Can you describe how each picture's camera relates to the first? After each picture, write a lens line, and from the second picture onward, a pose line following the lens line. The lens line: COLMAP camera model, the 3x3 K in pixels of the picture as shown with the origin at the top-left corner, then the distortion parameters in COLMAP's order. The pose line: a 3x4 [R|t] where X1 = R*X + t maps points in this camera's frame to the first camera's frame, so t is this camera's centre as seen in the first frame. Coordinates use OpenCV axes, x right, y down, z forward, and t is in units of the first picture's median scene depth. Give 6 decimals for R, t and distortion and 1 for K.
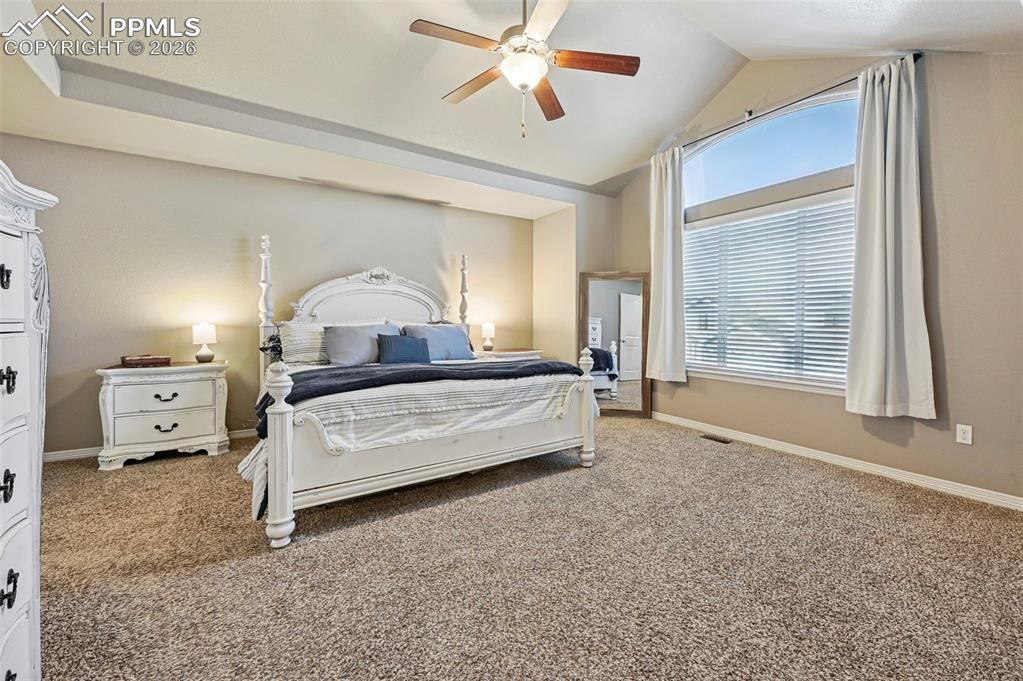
lens RADIAL K [[411.8, 0, 543.3], [0, 411.8, 324.1], [0, 0, 1]] dist [-0.001414, -0.000474]
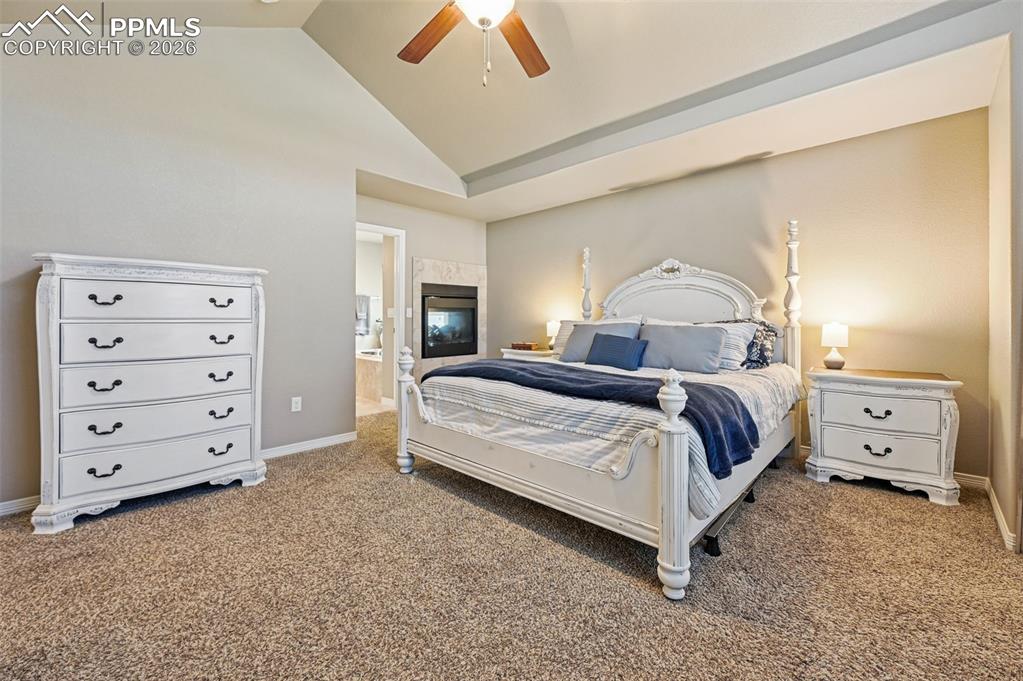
lens RADIAL K [[411.8, 0, 527.2], [0, 411.8, 319.4], [0, 0, 1]] dist [-0.001414, -0.000474]
pose [[0.234569, -0.002480, -0.972096, 0.575132], [-0.008195, 0.999956, -0.004528, -0.001408], [0.972065, 0.009028, 0.234538, 0.697775]]
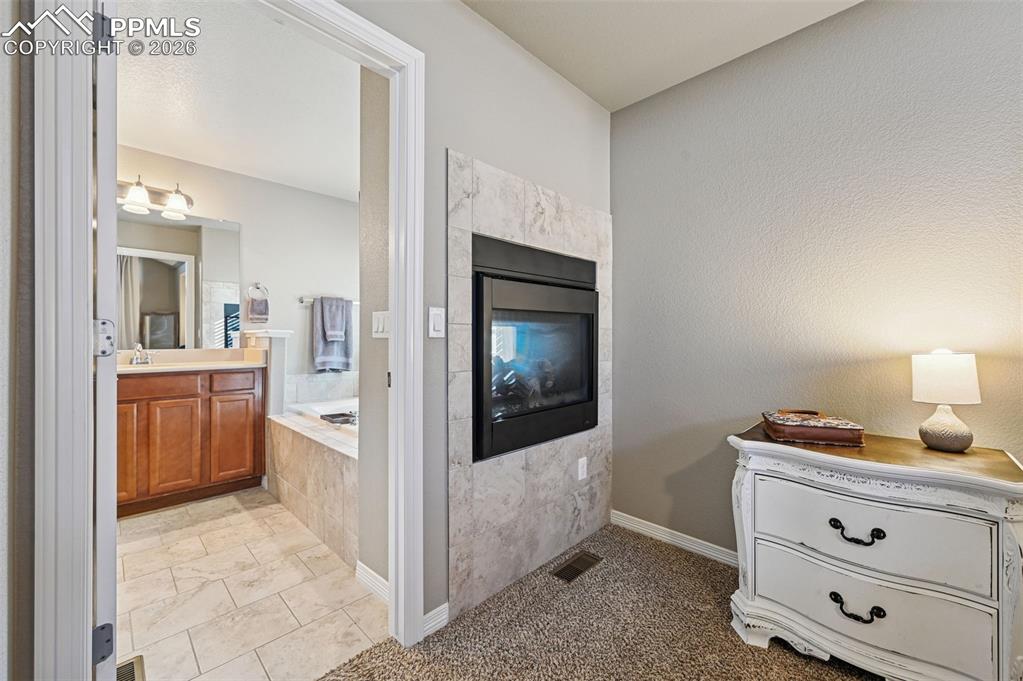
lens RADIAL K [[411.8, 0, 515.4], [0, 411.8, 340.3], [0, 0, 1]] dist [-0.001414, -0.000474]
pose [[0.197428, -0.004592, -0.980307, -0.615413], [-0.006586, 0.999960, -0.006011, -0.006590], [0.980295, 0.007643, 0.197390, 0.619131]]
